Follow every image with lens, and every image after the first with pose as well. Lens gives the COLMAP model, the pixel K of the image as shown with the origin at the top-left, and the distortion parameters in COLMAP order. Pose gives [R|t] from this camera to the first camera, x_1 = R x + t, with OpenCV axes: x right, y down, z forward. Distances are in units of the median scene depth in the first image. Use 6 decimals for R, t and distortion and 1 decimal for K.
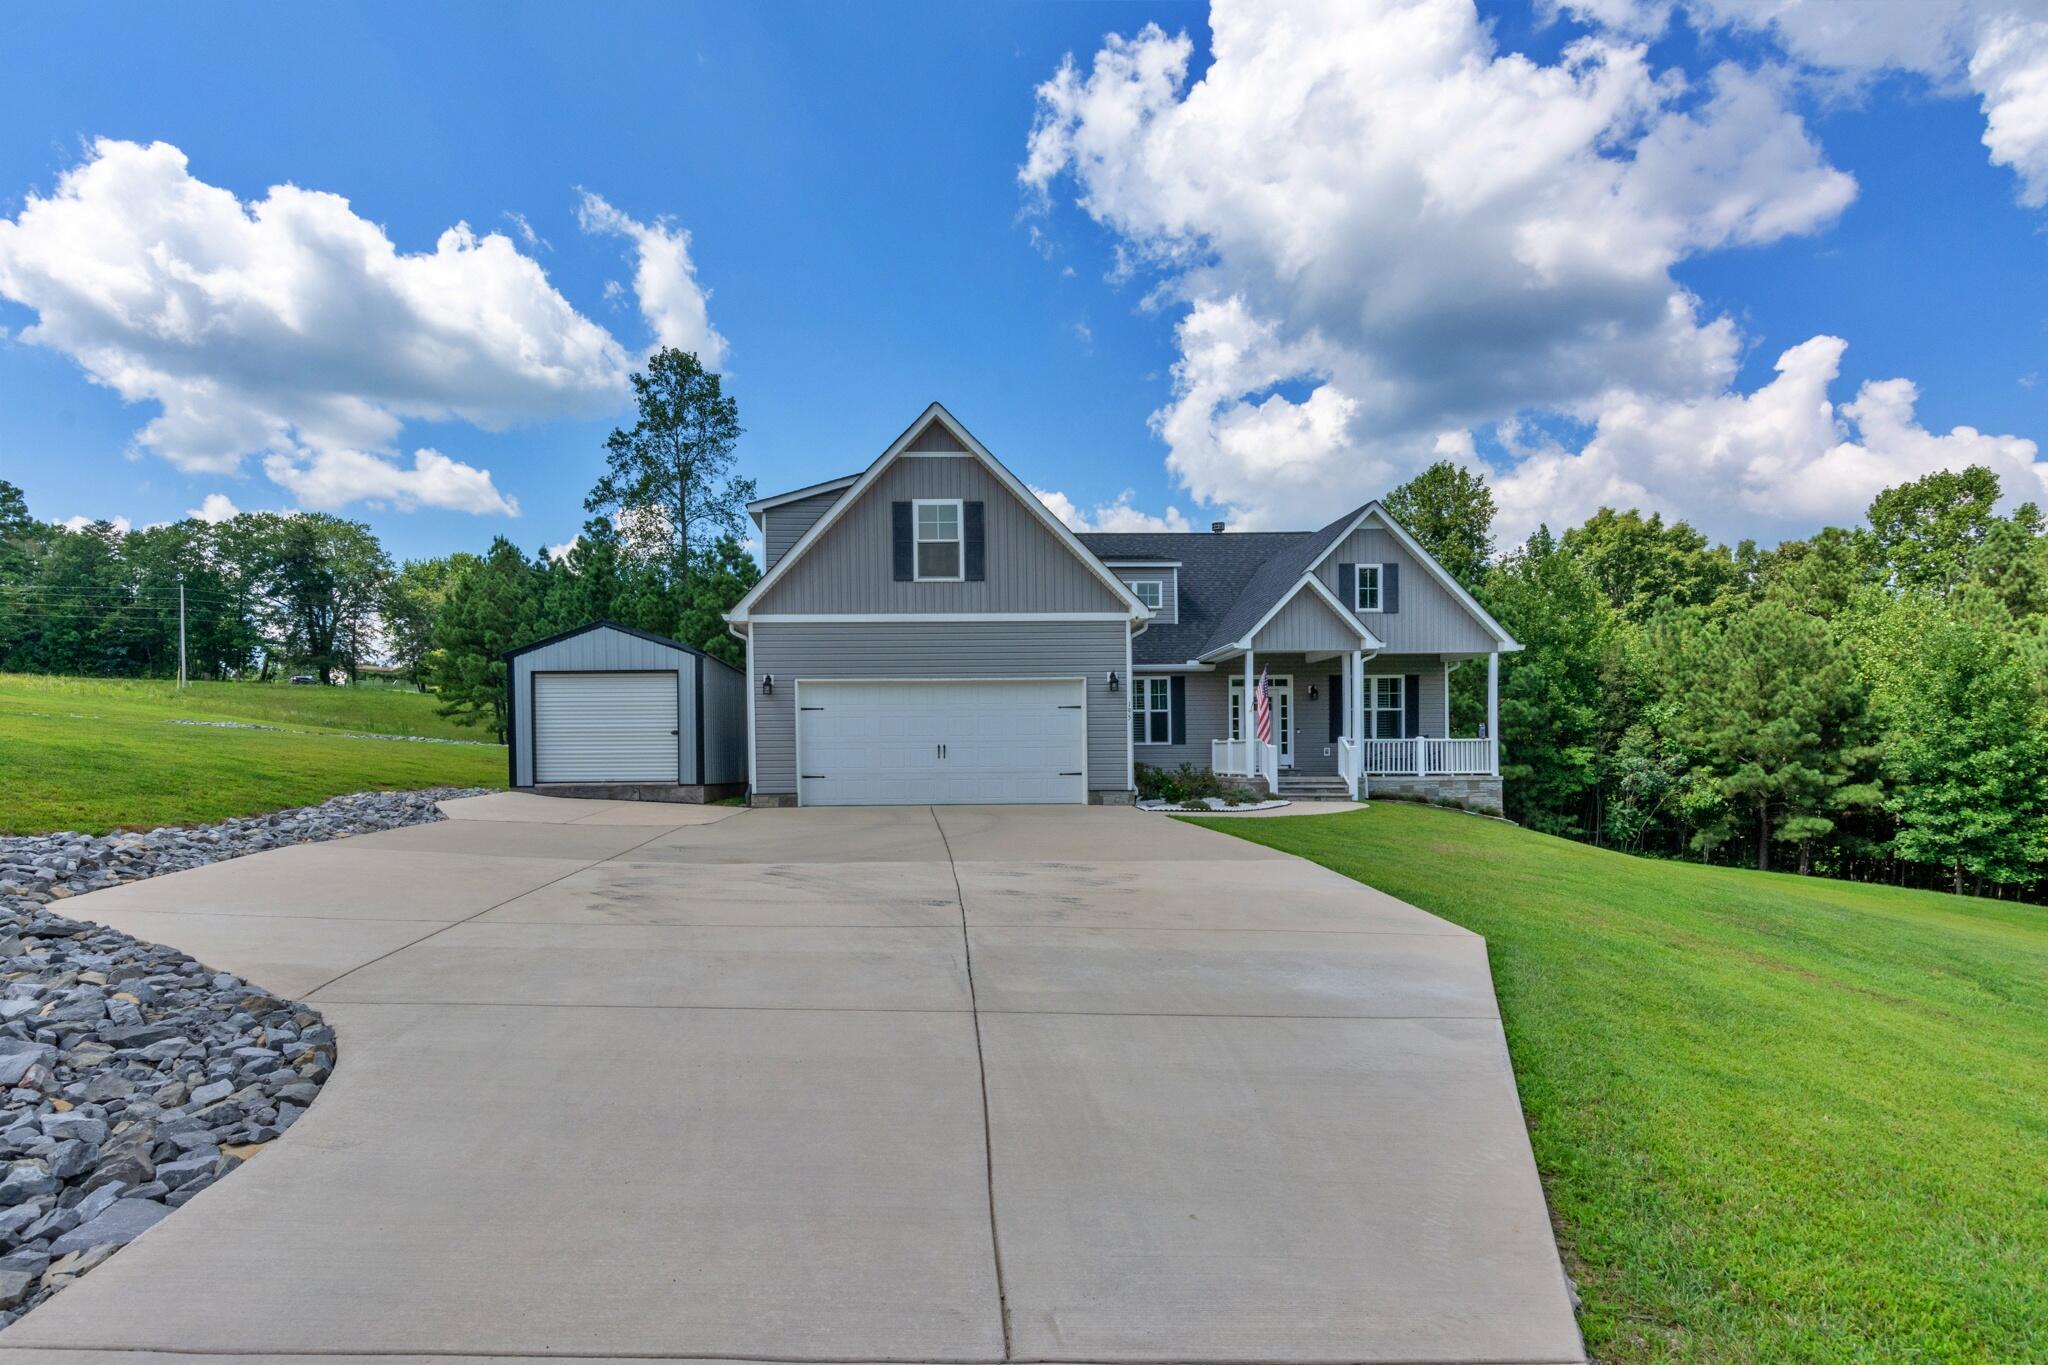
lens RADIAL K [[1000.7, 0, 948.3], [0, 1000.7, 761.0], [0, 0, 1]] dist [-0.000515, -0.000221]
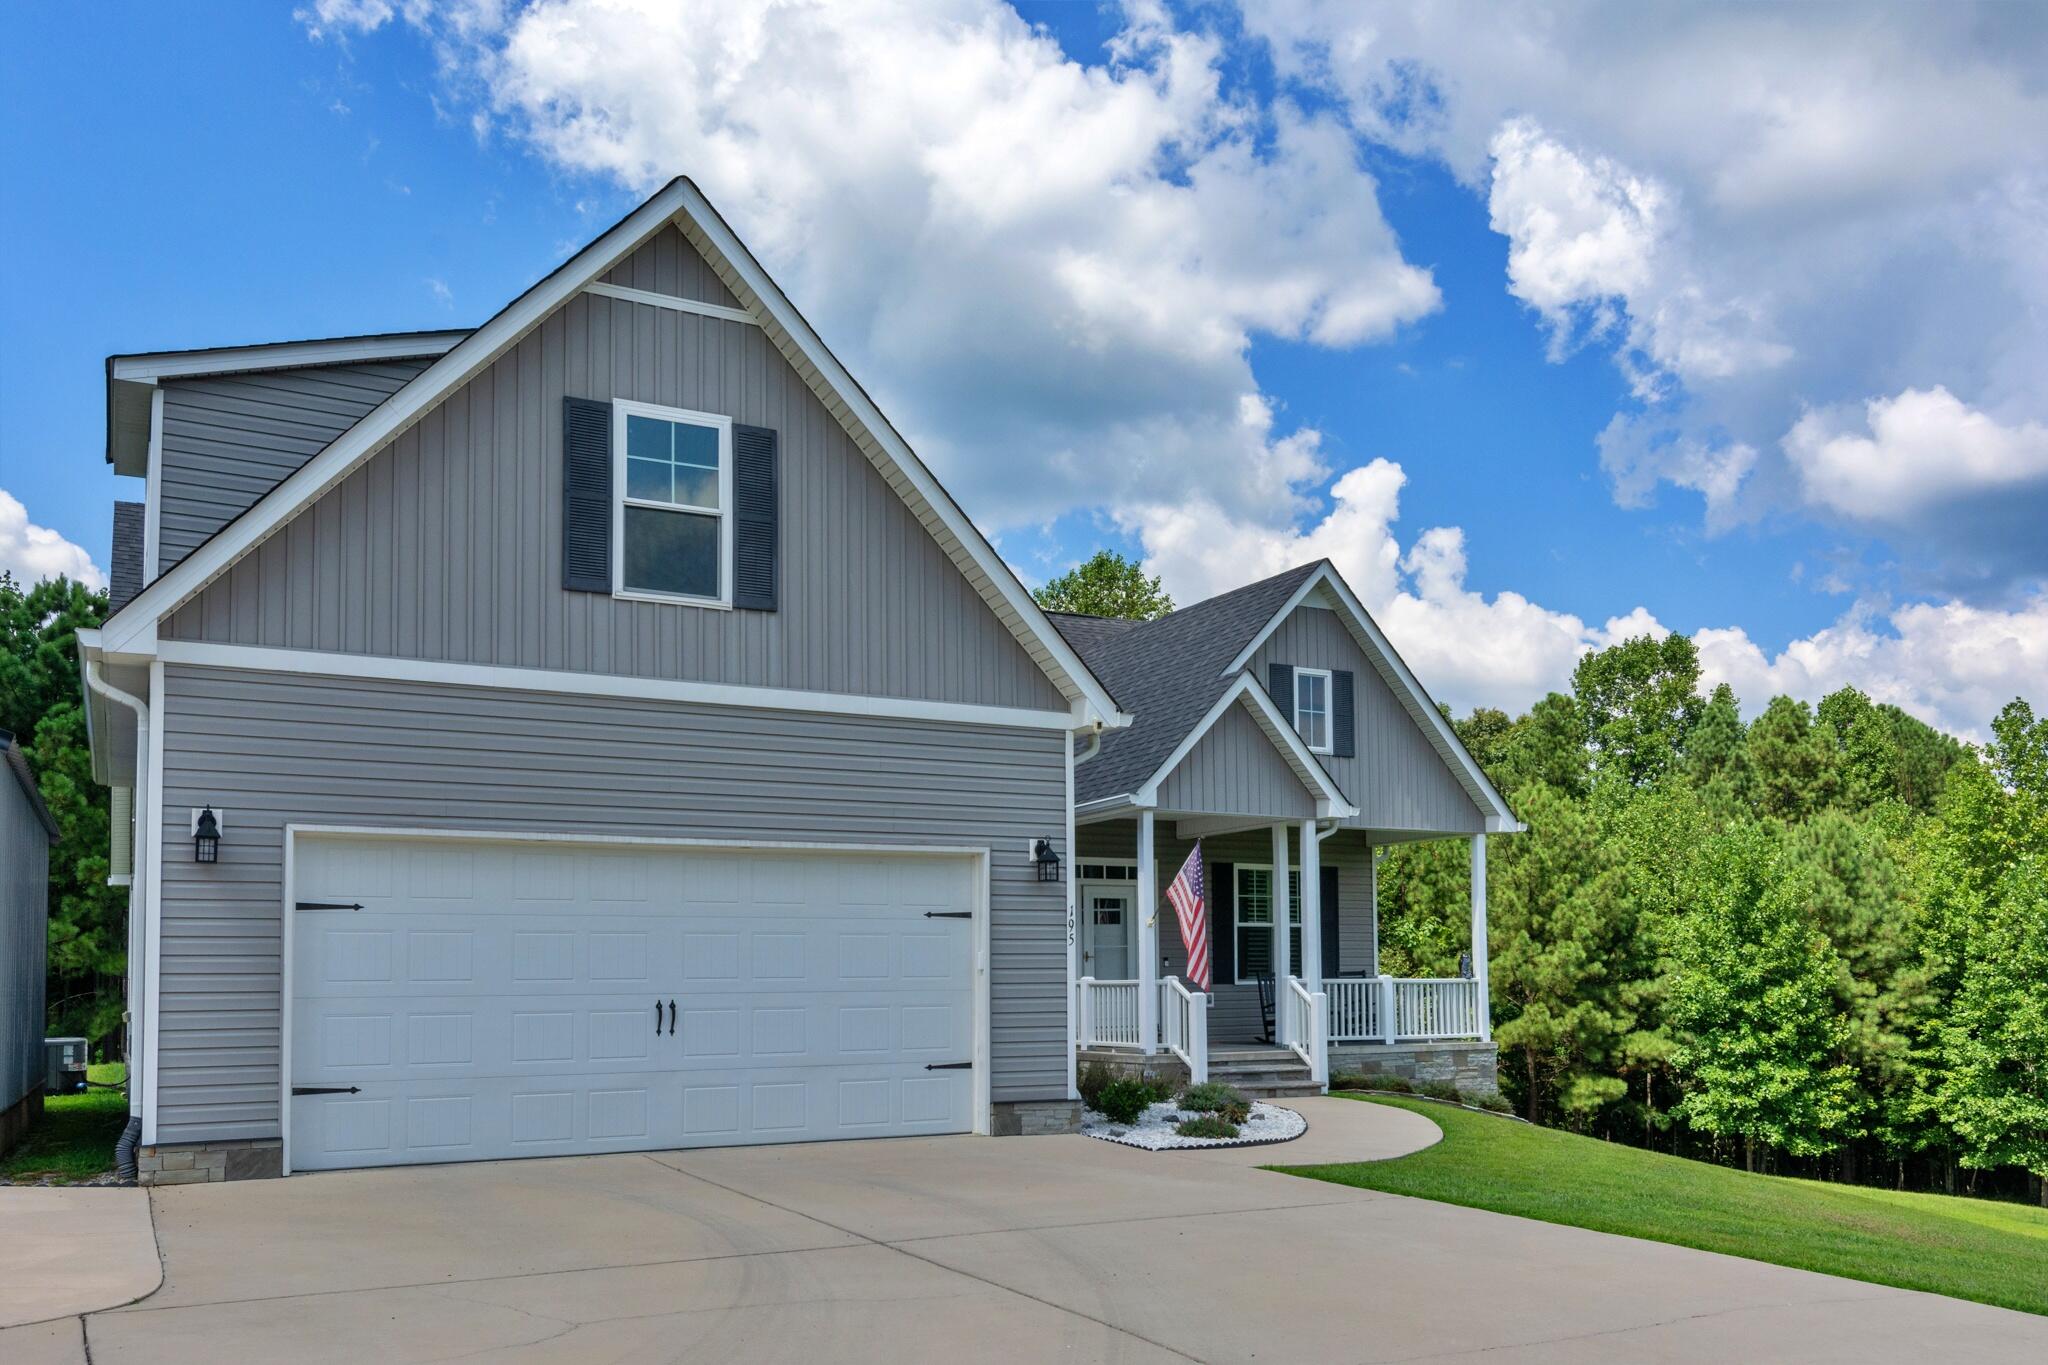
lens RADIAL K [[1630.4, 0, 1026.8], [0, 1630.4, 889.7], [0, 0, 1]] dist [-0.015508, -0.006821]
pose [[0.885504, 0.027059, 0.463844, -0.078231], [0.002244, 0.998042, -0.062506, -0.008330], [-0.464627, 0.056390, 0.883709, 0.144436]]
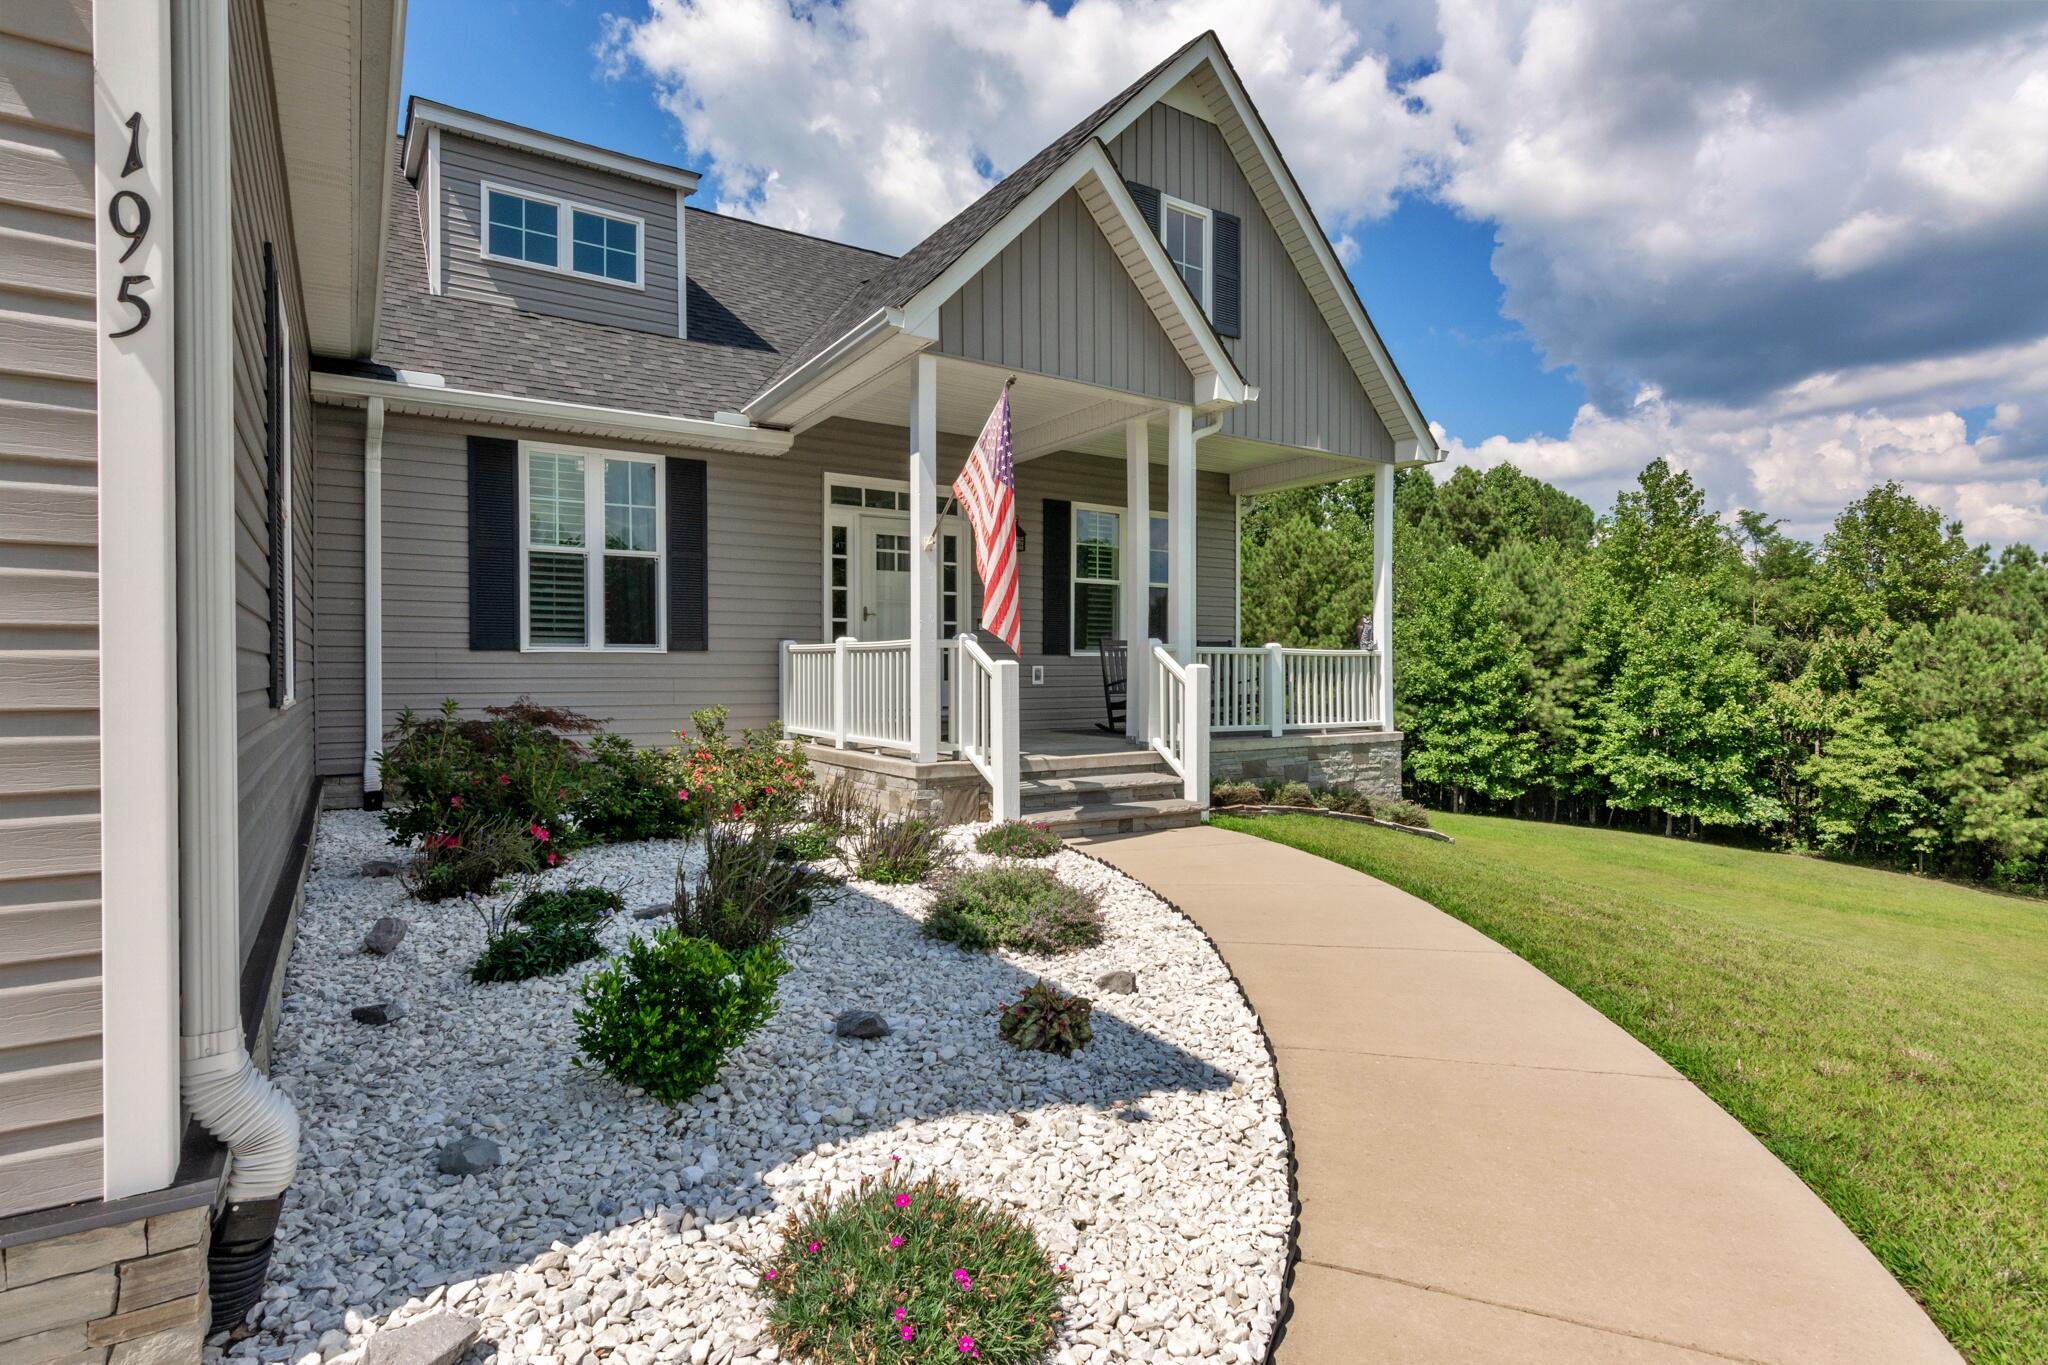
lens RADIAL K [[1021.4, 0, 1024.0], [0, 1021.4, 682.5], [0, 0, 1]] dist [-0.036763, -0.000042]
pose [[0.847191, -0.000369, 0.531288, 0.082330], [-0.004983, 0.999950, 0.008641, -0.005972], [-0.531265, -0.009969, 0.847147, 0.372105]]
